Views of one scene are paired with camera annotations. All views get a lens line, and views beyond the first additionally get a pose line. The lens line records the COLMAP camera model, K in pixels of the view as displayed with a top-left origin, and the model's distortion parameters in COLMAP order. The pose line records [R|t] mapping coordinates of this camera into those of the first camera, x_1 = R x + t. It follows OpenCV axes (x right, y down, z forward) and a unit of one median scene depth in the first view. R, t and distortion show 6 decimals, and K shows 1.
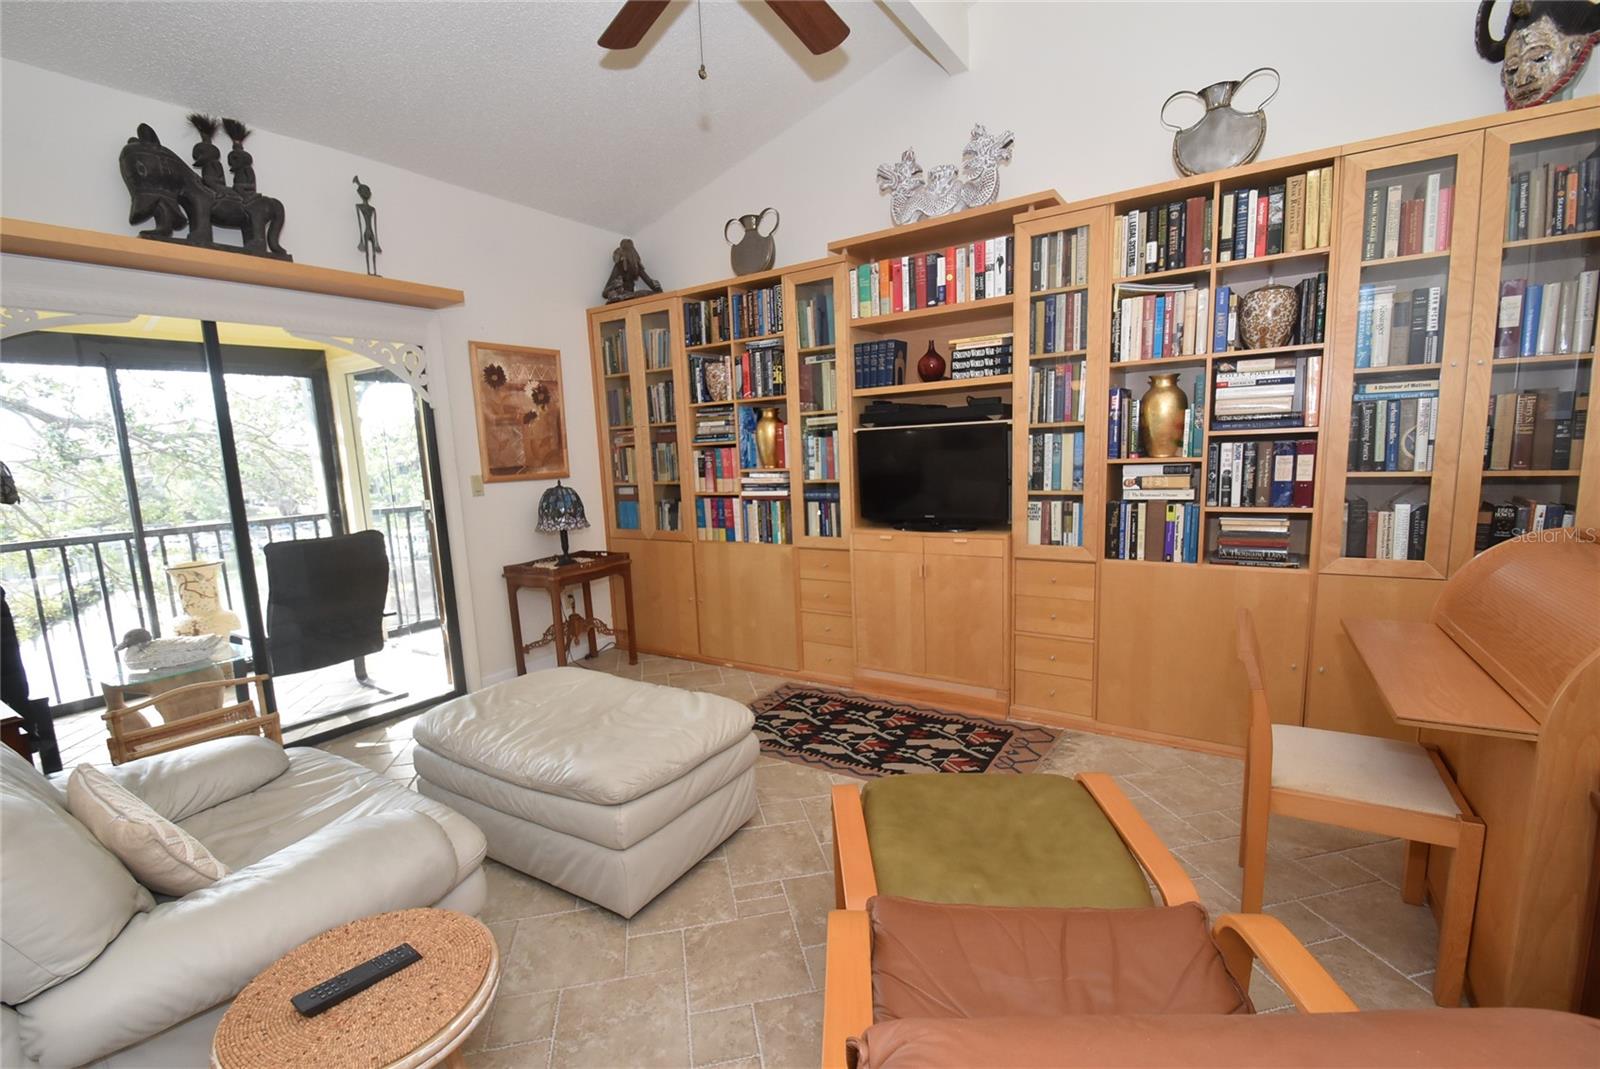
lens RADIAL K [[696.1, 0, 800.2], [0, 696.1, 535.9], [0, 0, 1]] dist [0.003694, -0.009572]
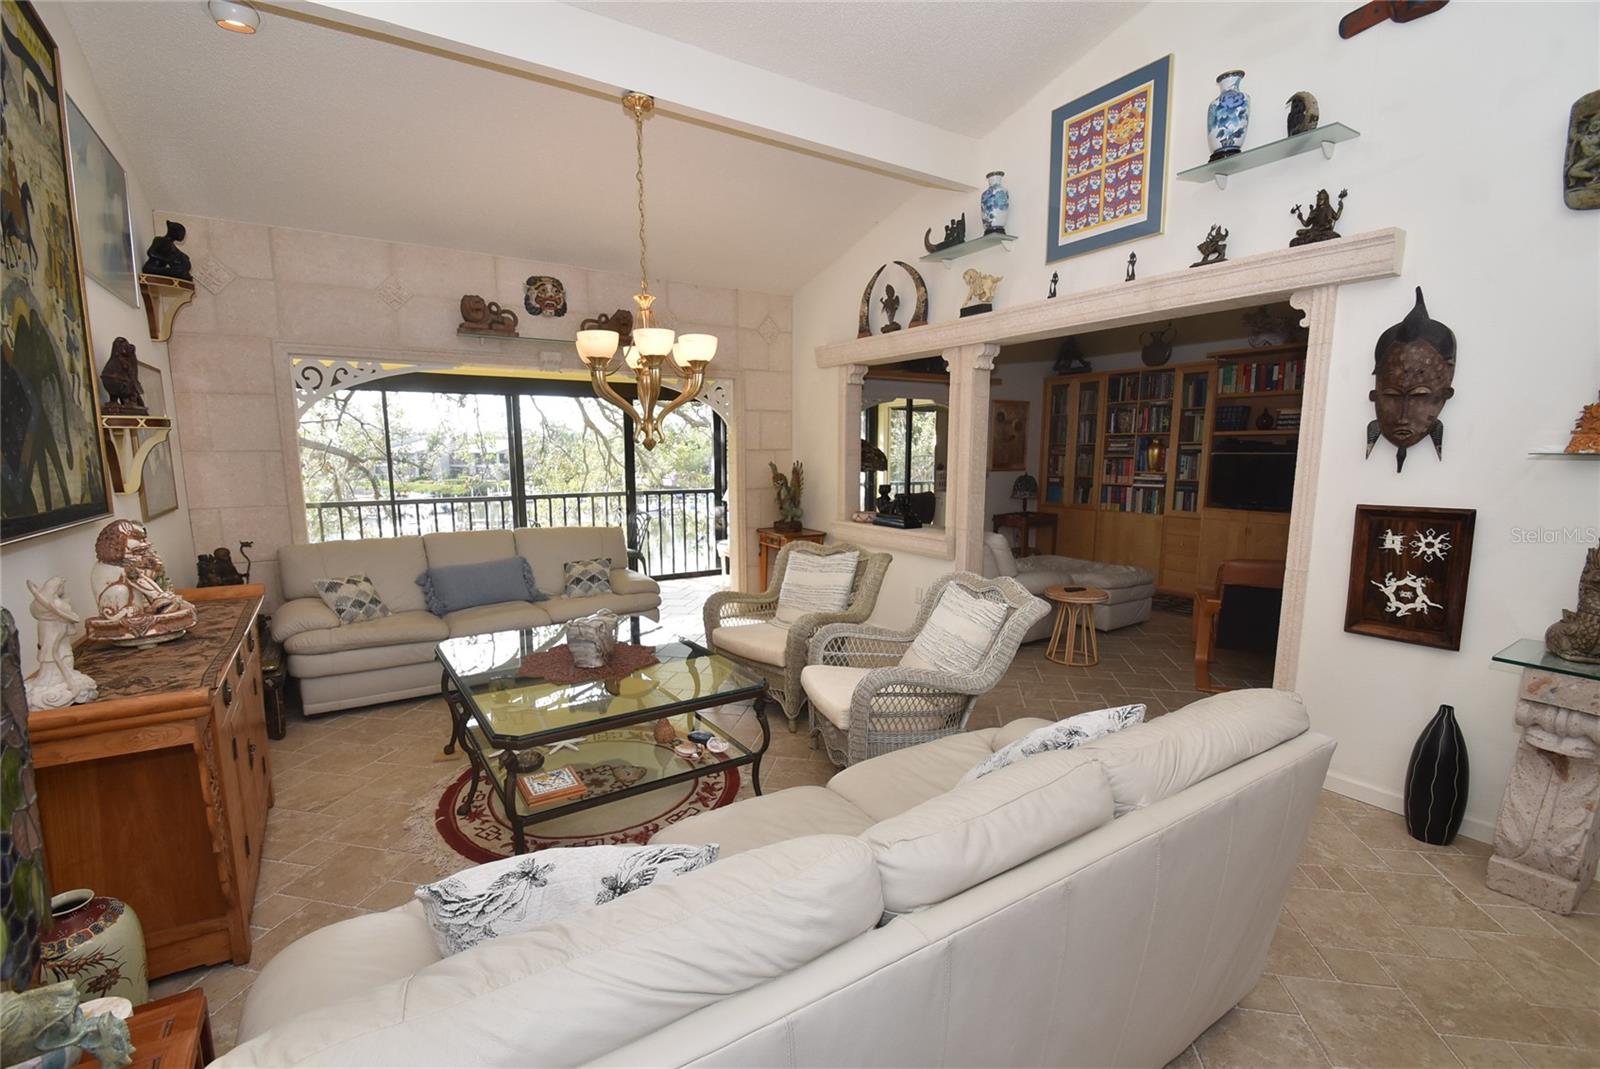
lens RADIAL K [[696.1, 0, 788.2], [0, 696.1, 548.7], [0, 0, 1]] dist [0.003694, -0.009572]
pose [[0.908730, 0.101340, -0.404895, -0.154191], [-0.092556, 0.994852, 0.041270, 0.114752], [0.406993, -0.000027, 0.913431, -1.036198]]
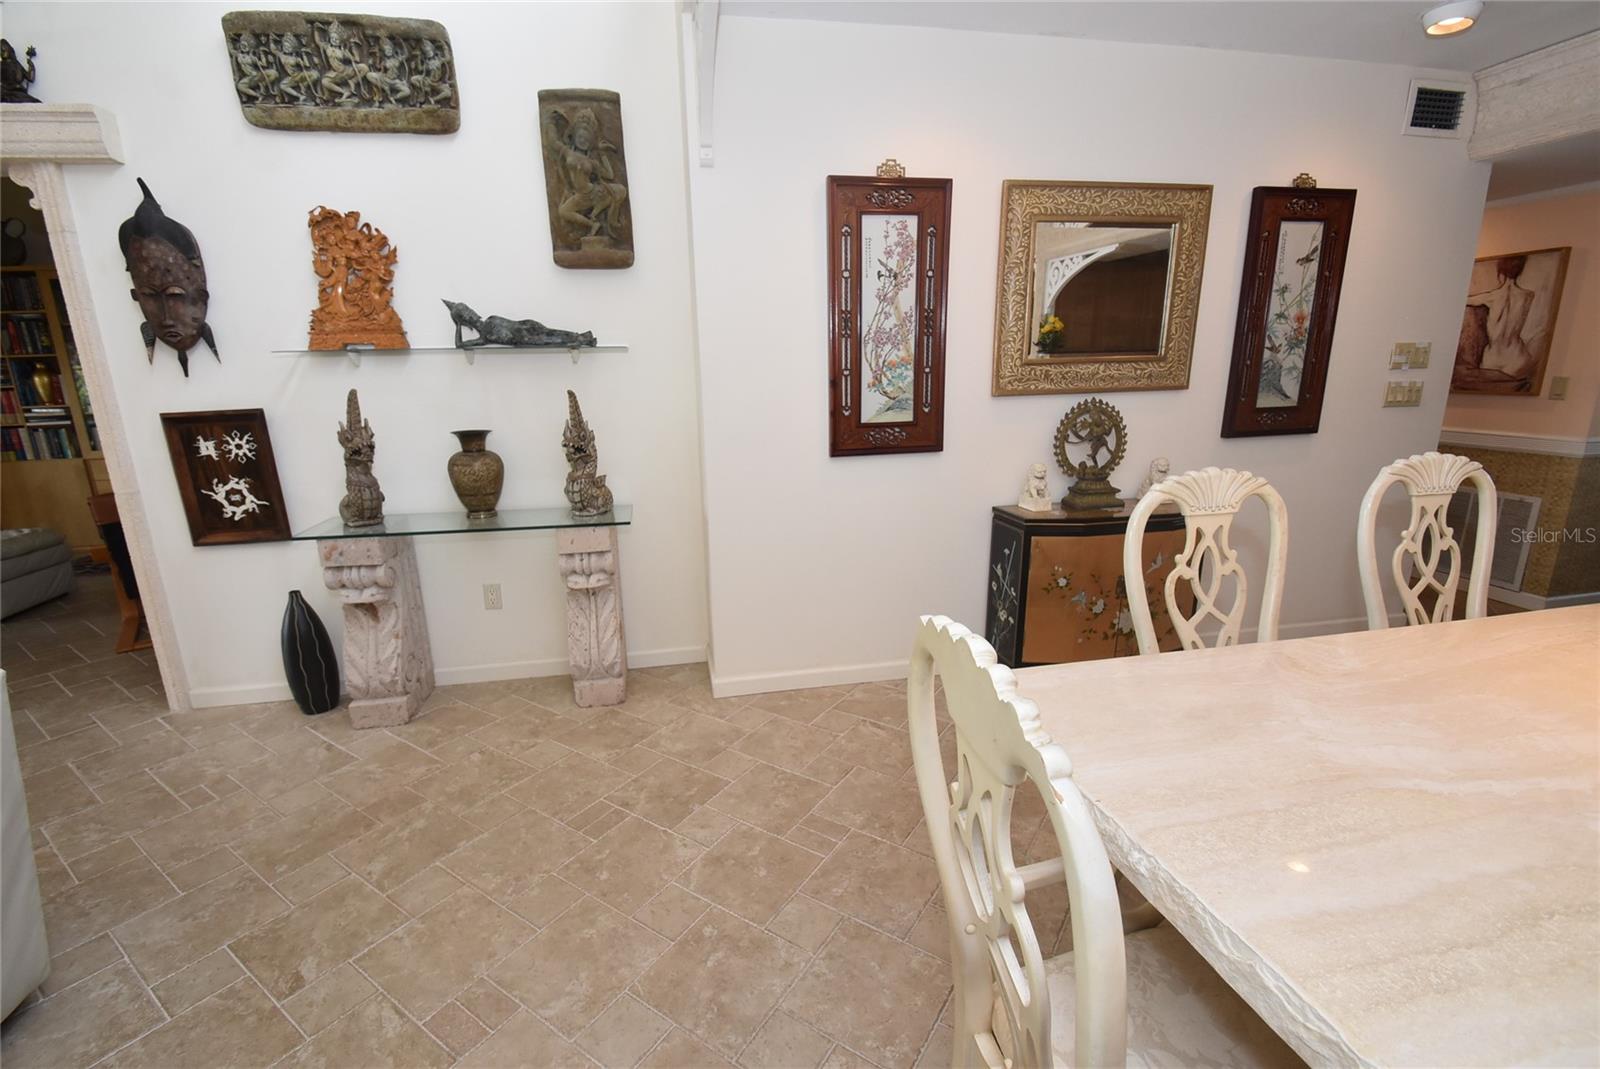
lens RADIAL K [[696.1, 0, 788.3], [0, 696.1, 549.7], [0, 0, 1]] dist [0.003694, -0.009572]
pose [[0.735379, -0.142986, 0.662399, 0.089439], [0.082655, 0.989113, 0.121749, 0.147317], [-0.672596, -0.034781, 0.739192, -1.063172]]
